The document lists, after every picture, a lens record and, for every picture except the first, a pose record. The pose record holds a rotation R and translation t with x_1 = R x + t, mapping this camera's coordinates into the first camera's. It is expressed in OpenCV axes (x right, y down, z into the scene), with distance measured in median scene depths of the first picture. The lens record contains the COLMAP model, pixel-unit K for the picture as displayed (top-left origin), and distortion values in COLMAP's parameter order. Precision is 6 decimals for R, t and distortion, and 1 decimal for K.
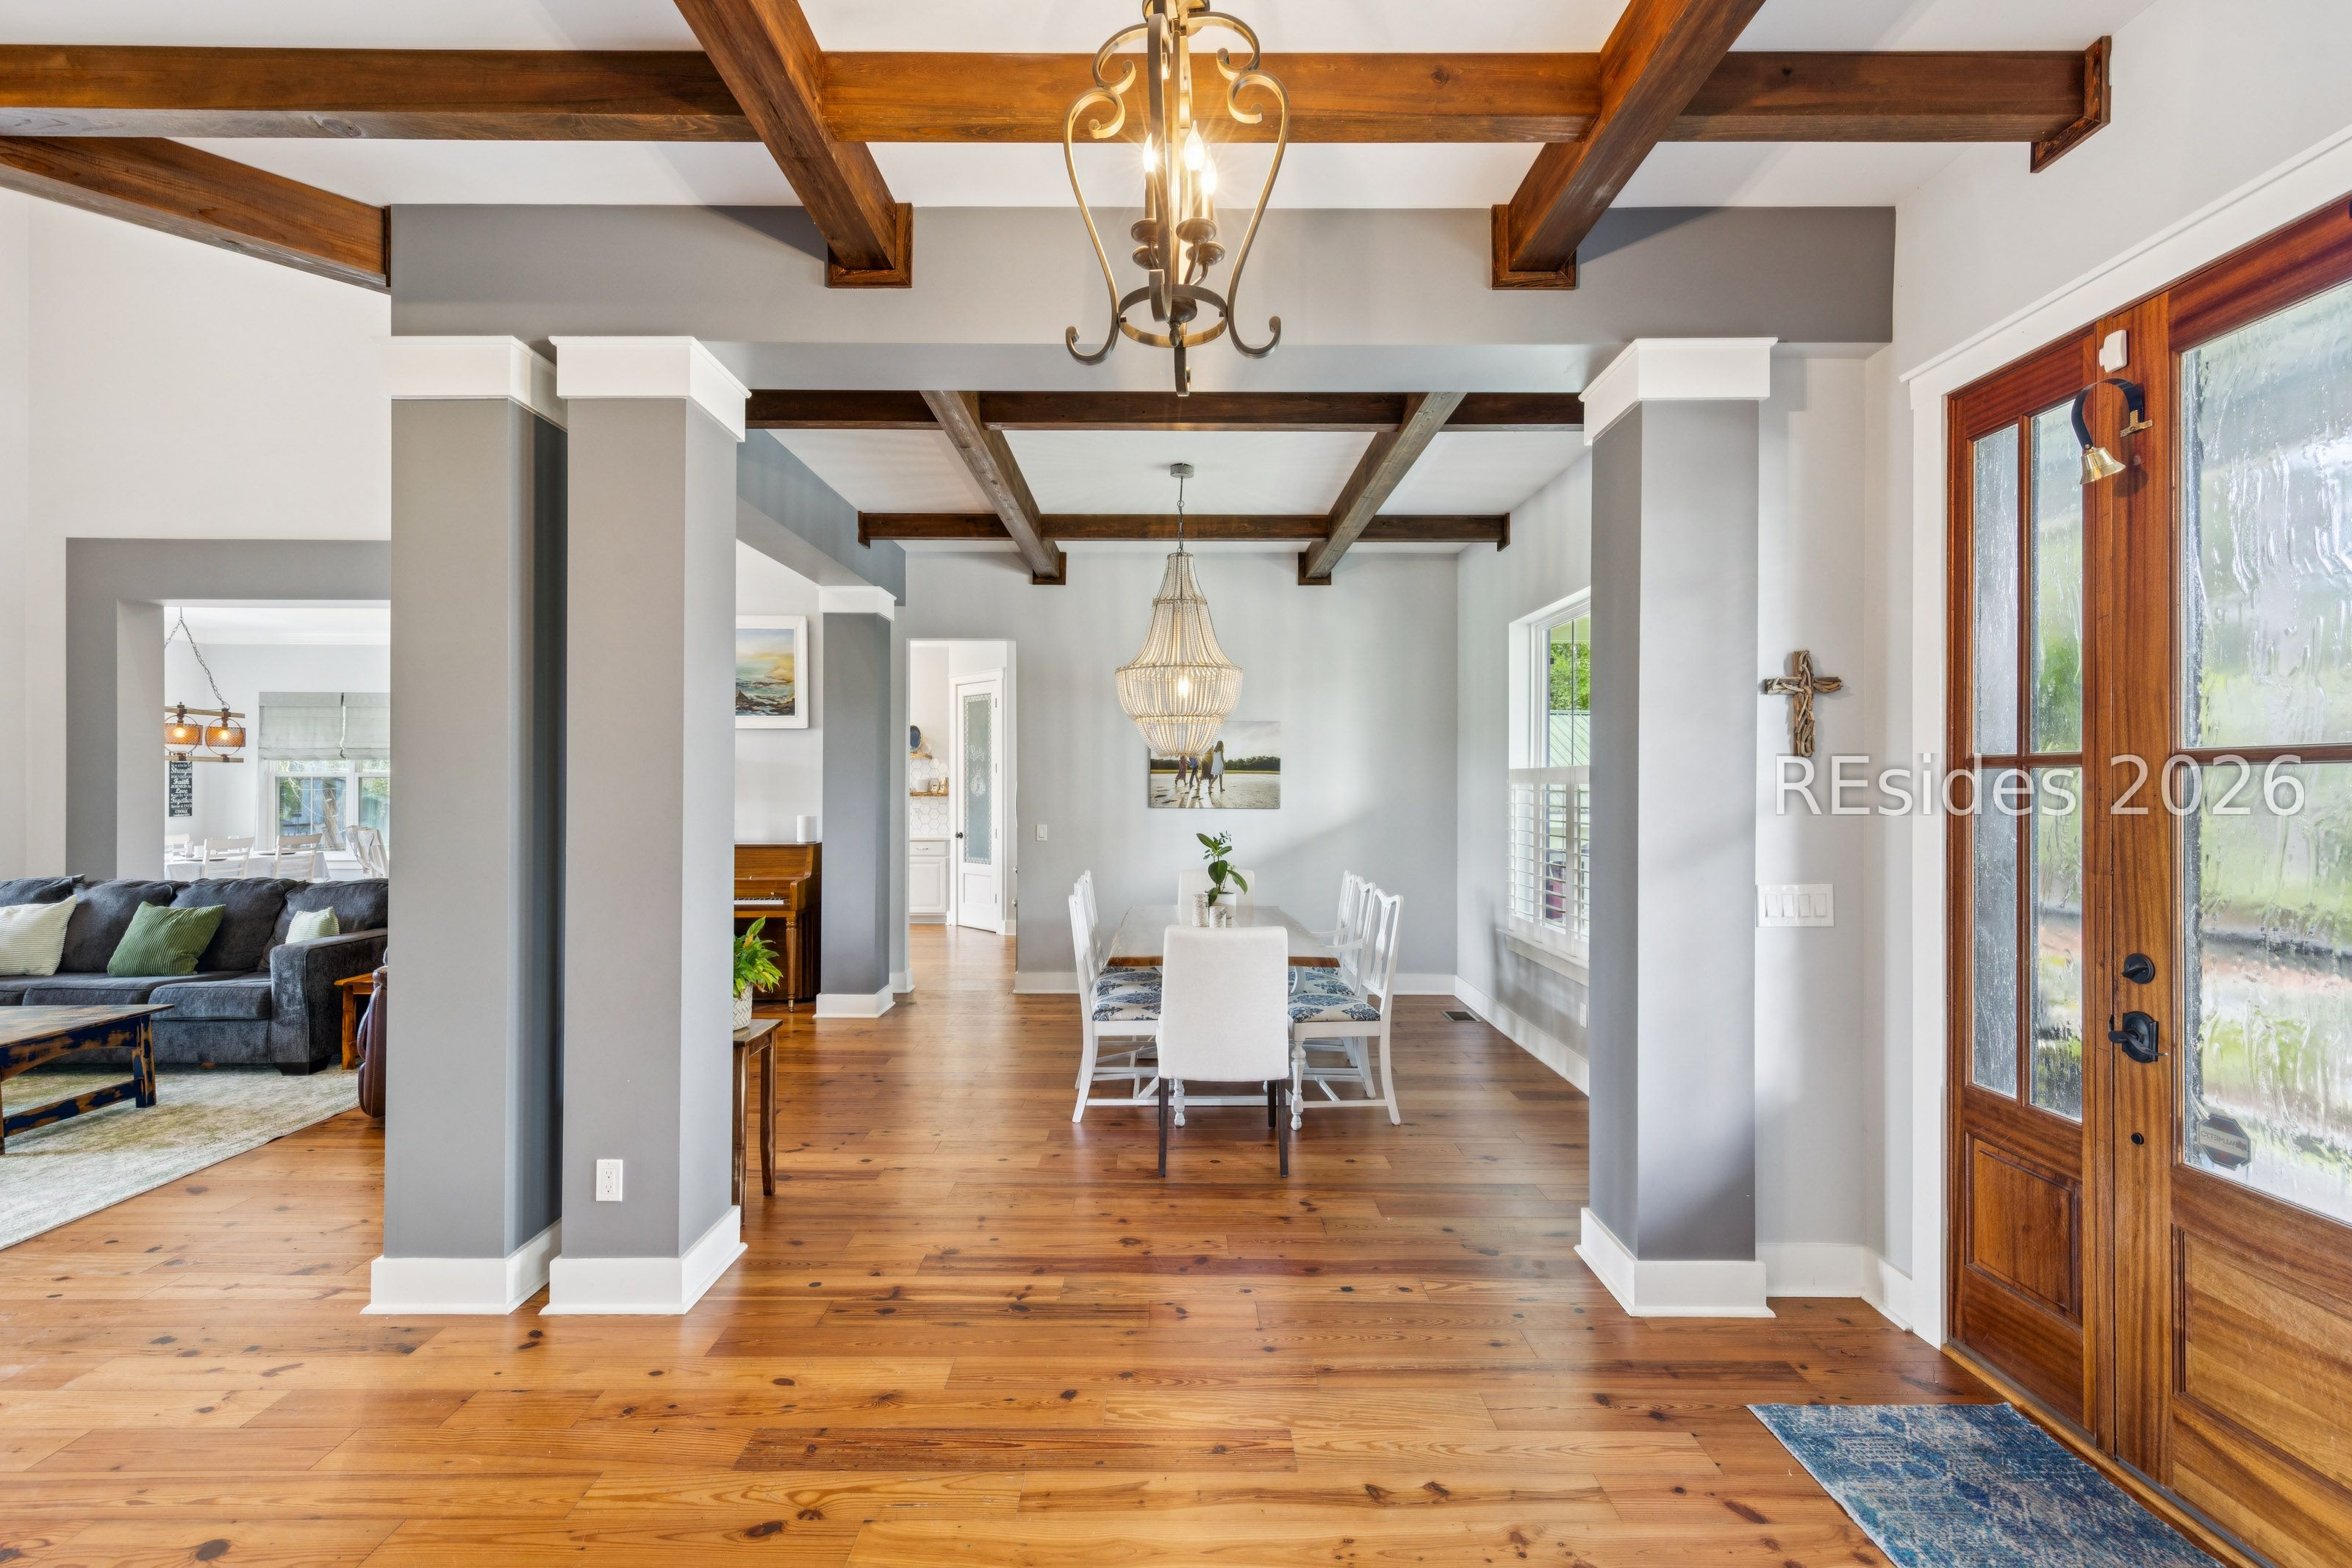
lens RADIAL K [[1022.5, 0, 1178.2], [0, 1022.5, 789.0], [0, 0, 1]] dist [0.009493, -0.001285]
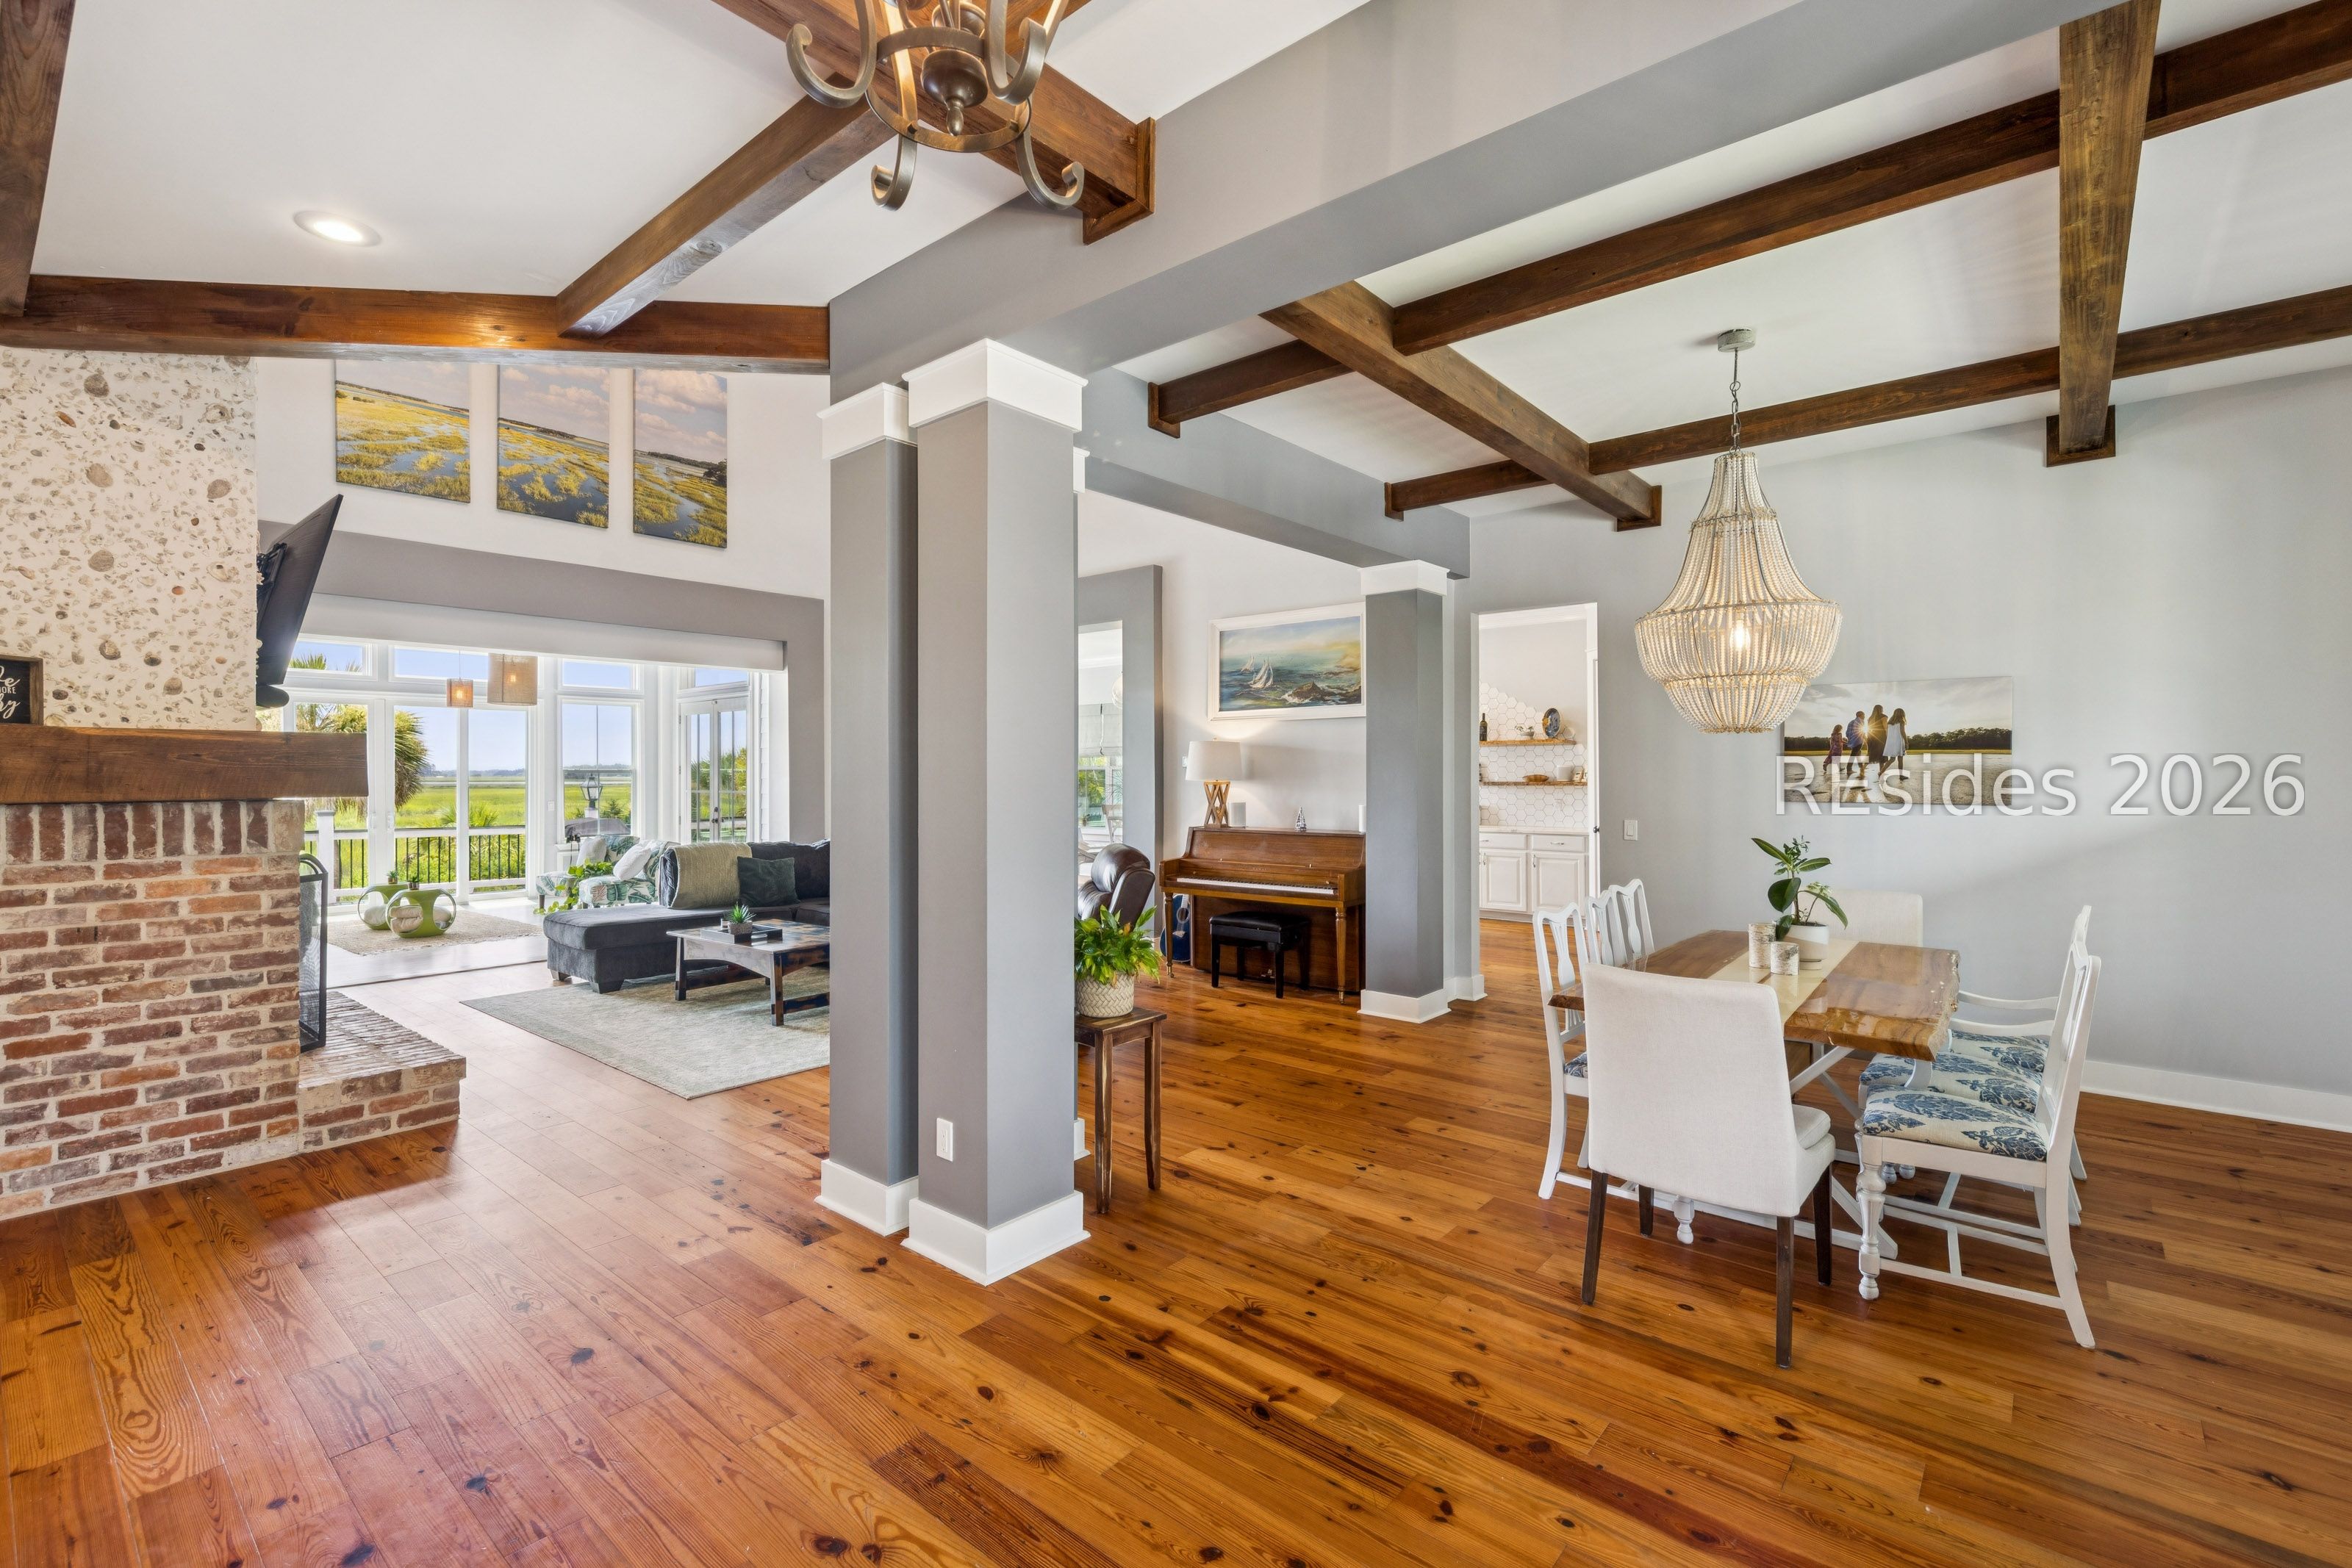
lens RADIAL K [[1022.5, 0, 1175.0], [0, 1022.5, 774.6], [0, 0, 1]] dist [0.009493, -0.001285]
pose [[0.754575, -0.004486, -0.656198, 0.261166], [0.002003, 0.999988, -0.004533, 0.001977], [0.656210, 0.002106, 0.754575, 0.265387]]
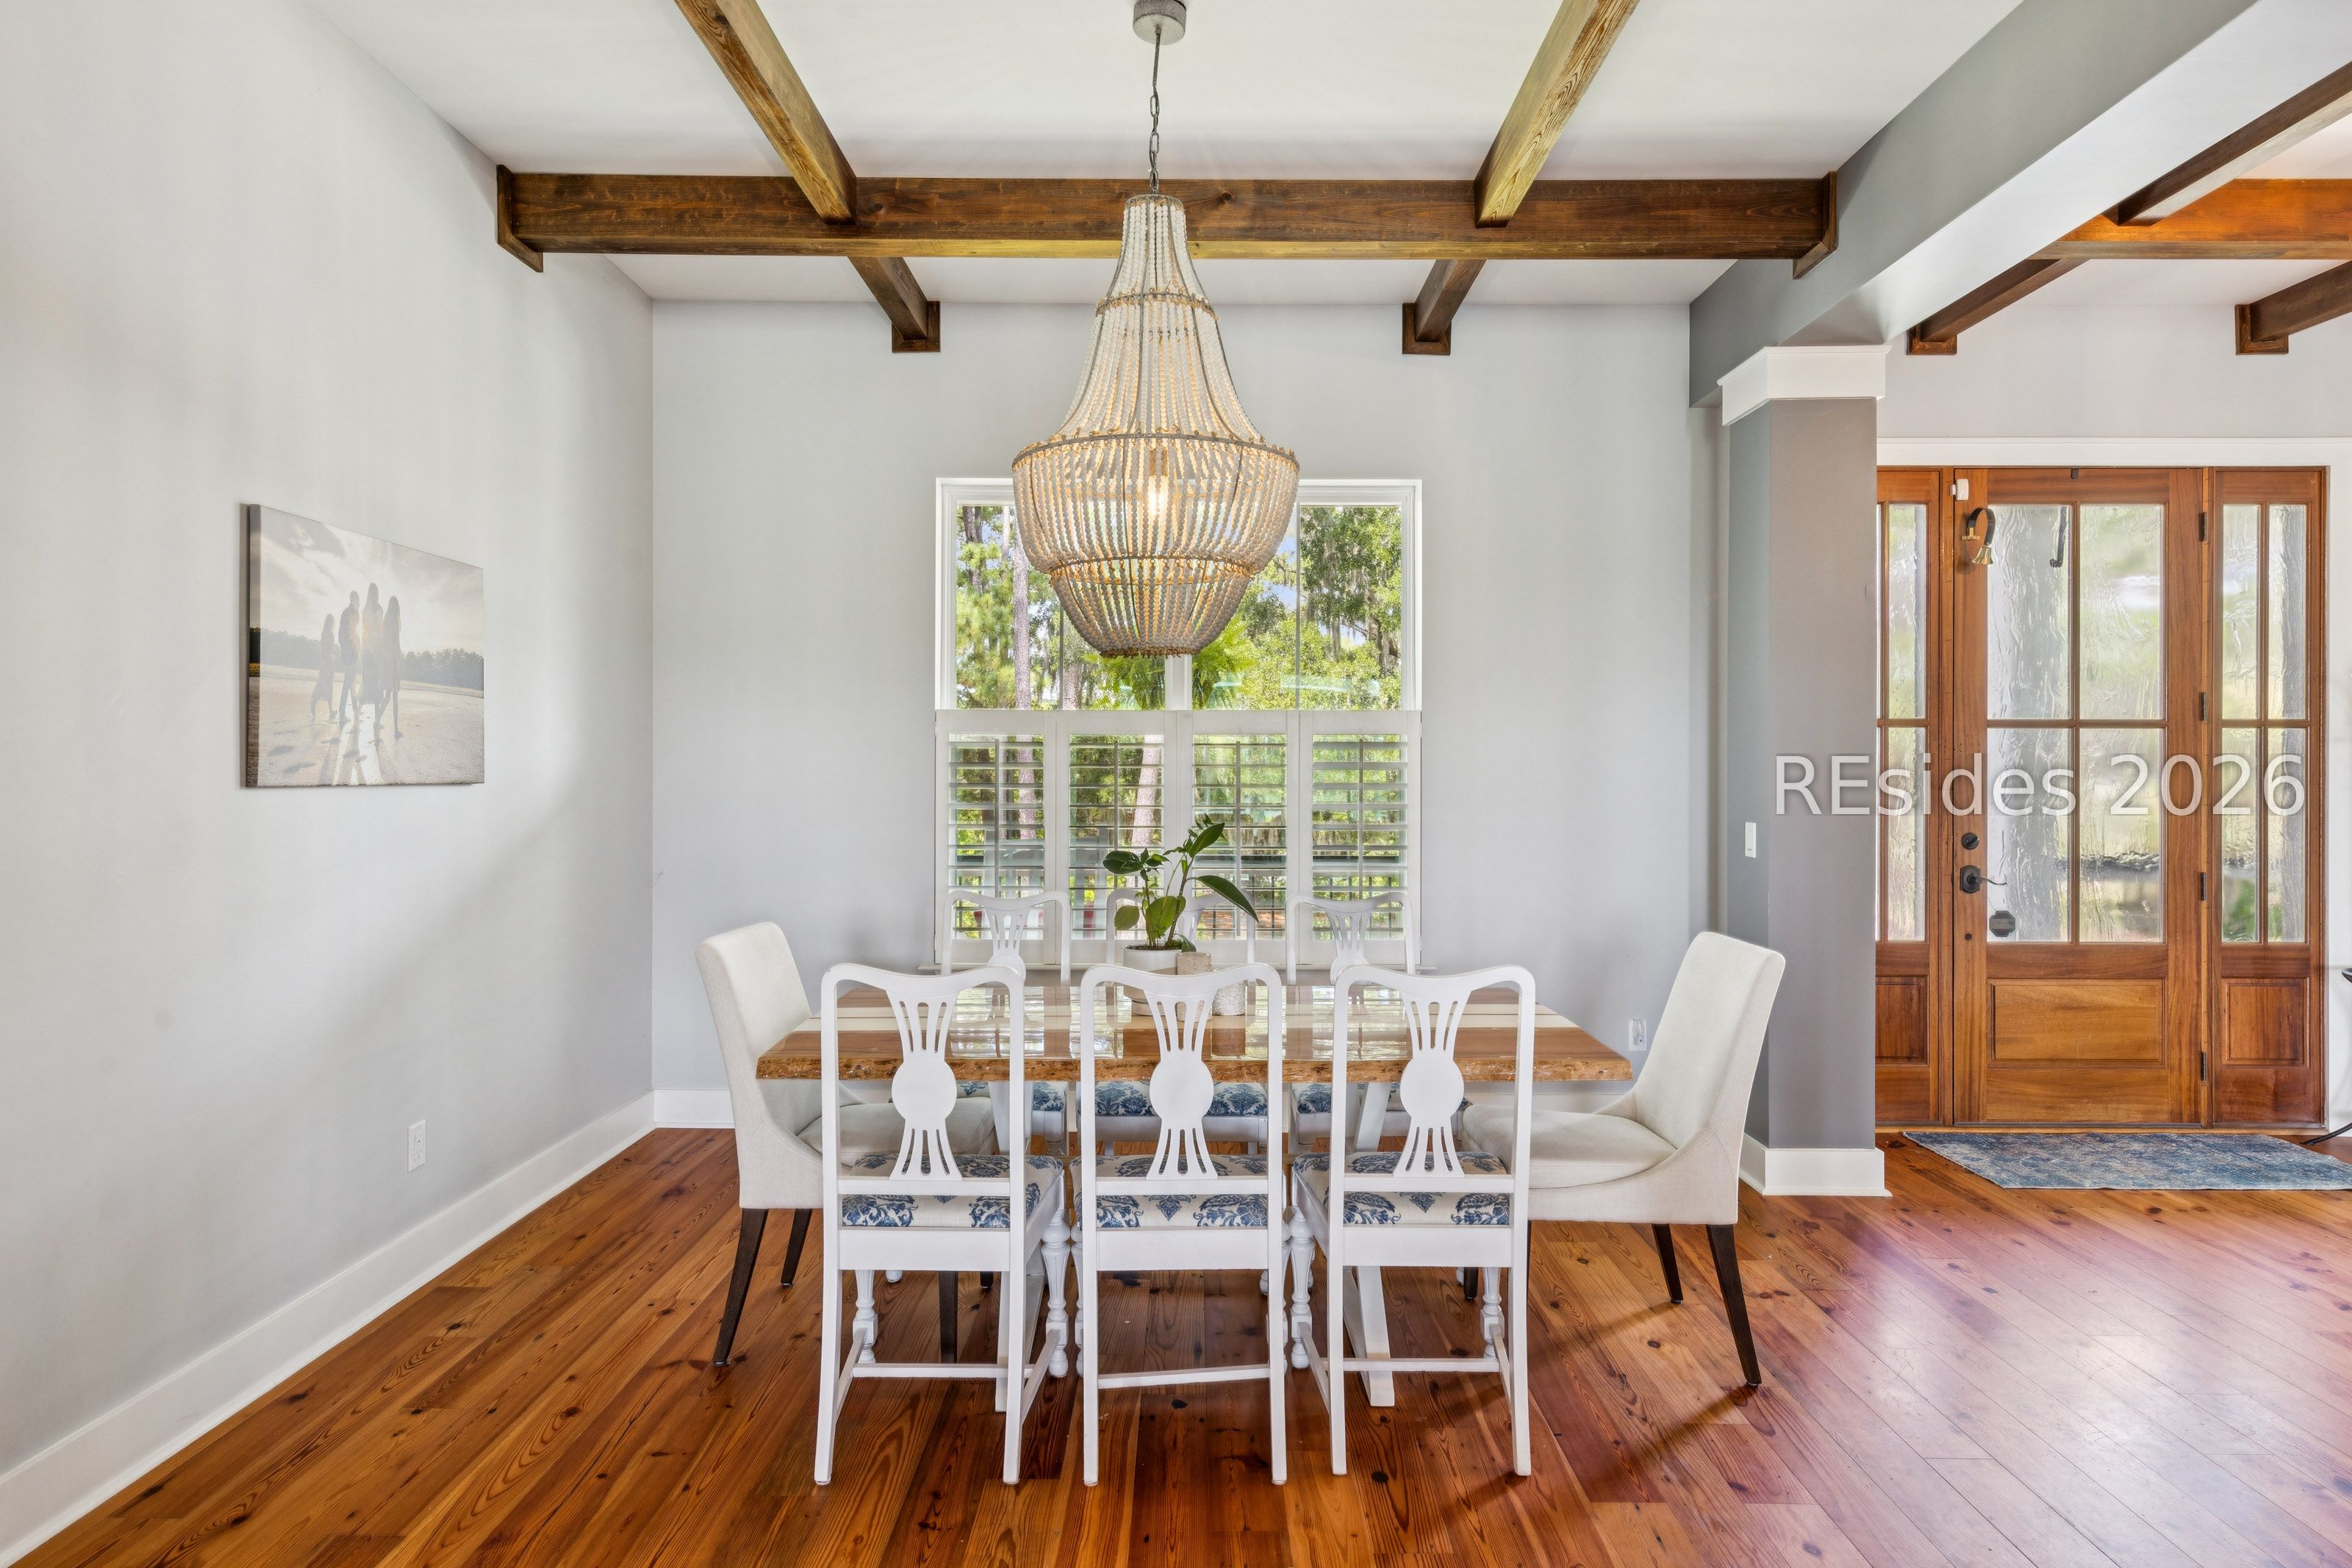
lens RADIAL K [[1337.1, 0, 1176.9], [0, 1337.1, 770.5], [0, 0, 1]] dist [0.003497, 0.000387]
pose [[0.011788, -0.007604, 0.999902, -0.859582], [0.000097, 0.999971, 0.007604, 0.021268], [-0.999931, 0.000008, 0.011788, 1.440891]]
